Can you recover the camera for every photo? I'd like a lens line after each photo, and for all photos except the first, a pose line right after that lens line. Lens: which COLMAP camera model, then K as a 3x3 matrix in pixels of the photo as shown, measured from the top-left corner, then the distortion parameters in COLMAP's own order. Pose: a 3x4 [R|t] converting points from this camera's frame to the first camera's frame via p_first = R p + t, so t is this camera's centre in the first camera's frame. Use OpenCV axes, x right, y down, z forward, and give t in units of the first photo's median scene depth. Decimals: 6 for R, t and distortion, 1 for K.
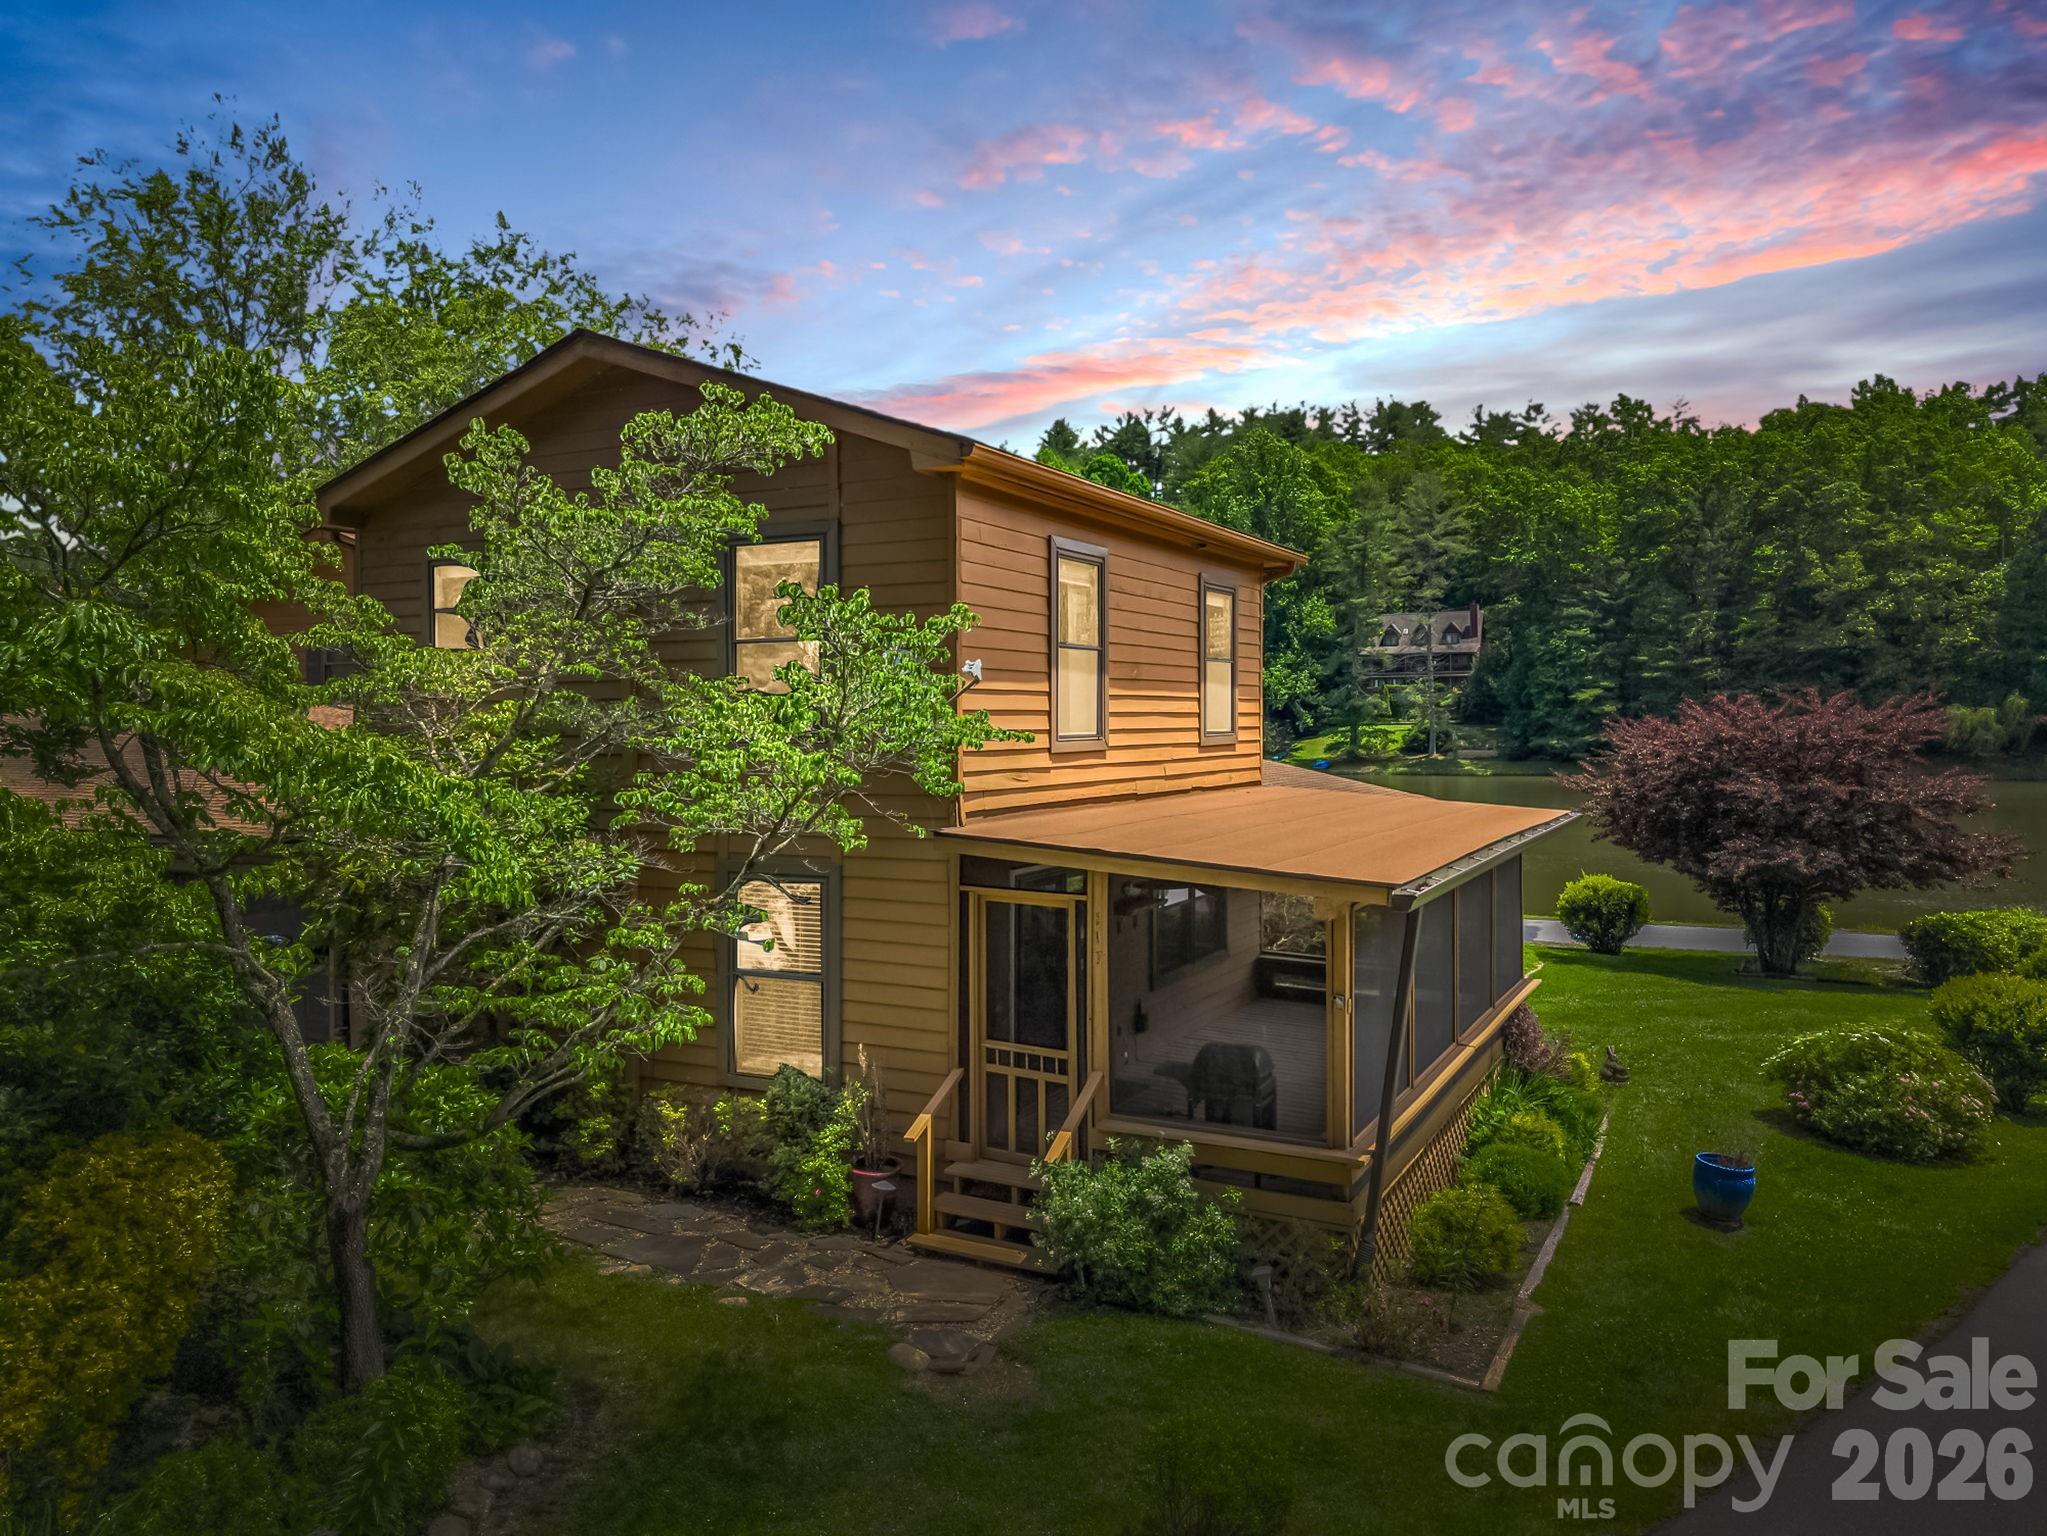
lens RADIAL K [[1524.2, 0, 1047.1], [0, 1524.2, 768.4], [0, 0, 1]] dist [0.017120, -0.005509]
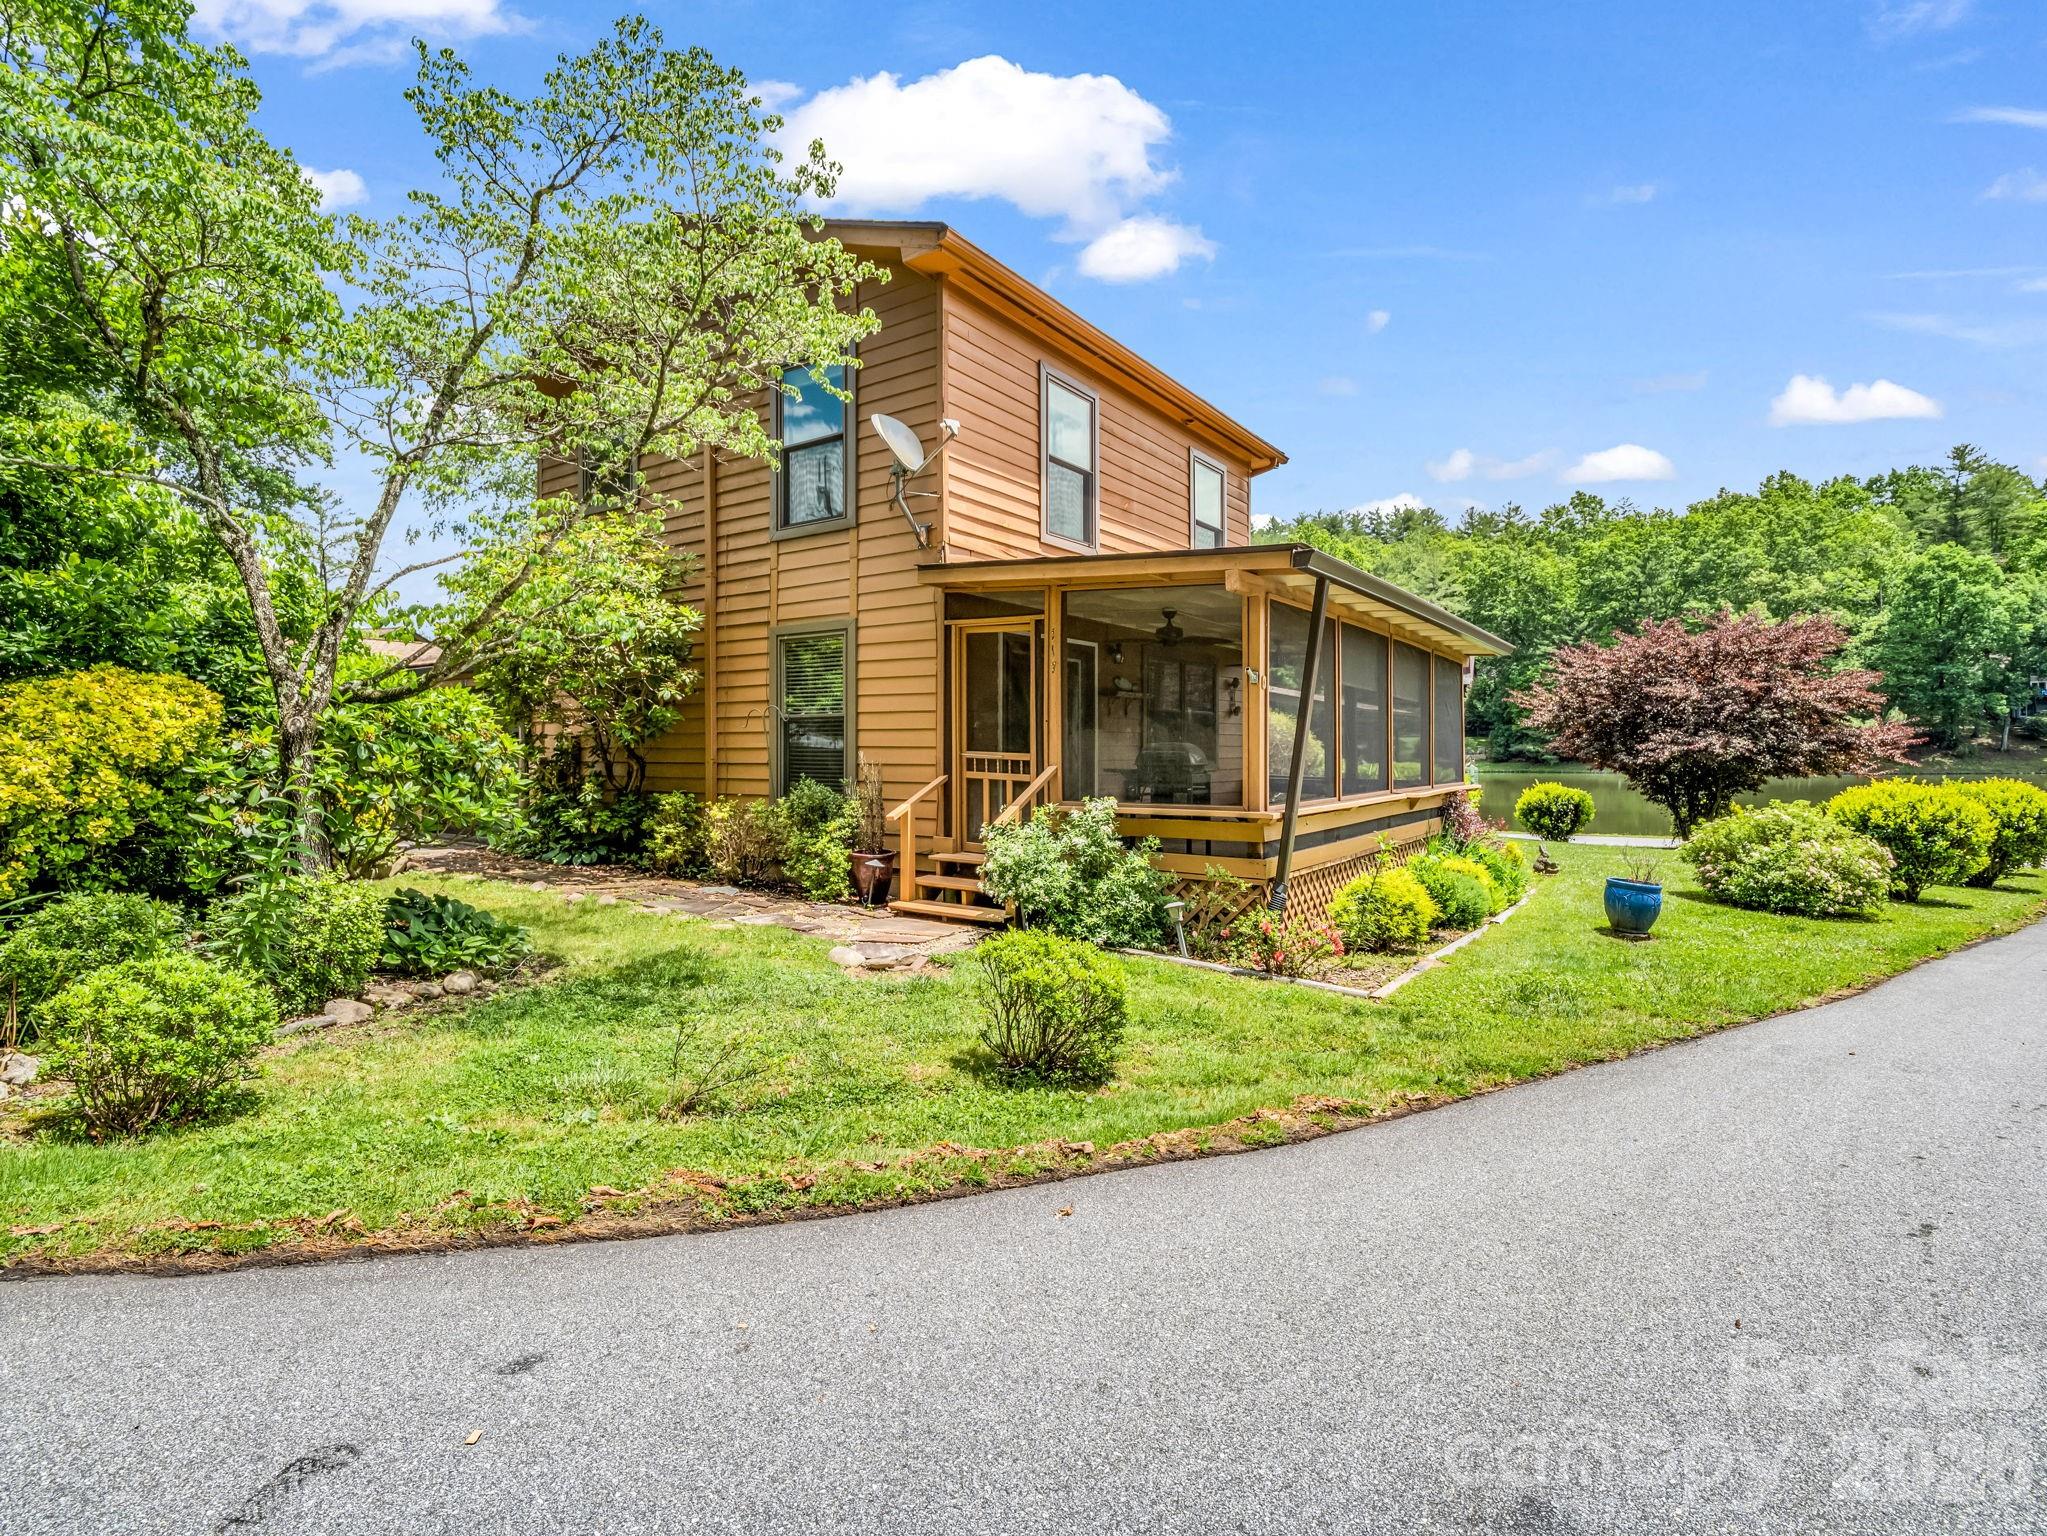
lens RADIAL K [[1061.8, 0, 1008.5], [0, 1061.8, 752.5], [0, 0, 1]] dist [-0.013878, -0.000763]
pose [[0.990393, 0.001046, -0.138279, 0.079057], [-0.003991, 0.999771, -0.021020, 0.145566], [0.138225, 0.021370, 0.990170, 0.138332]]
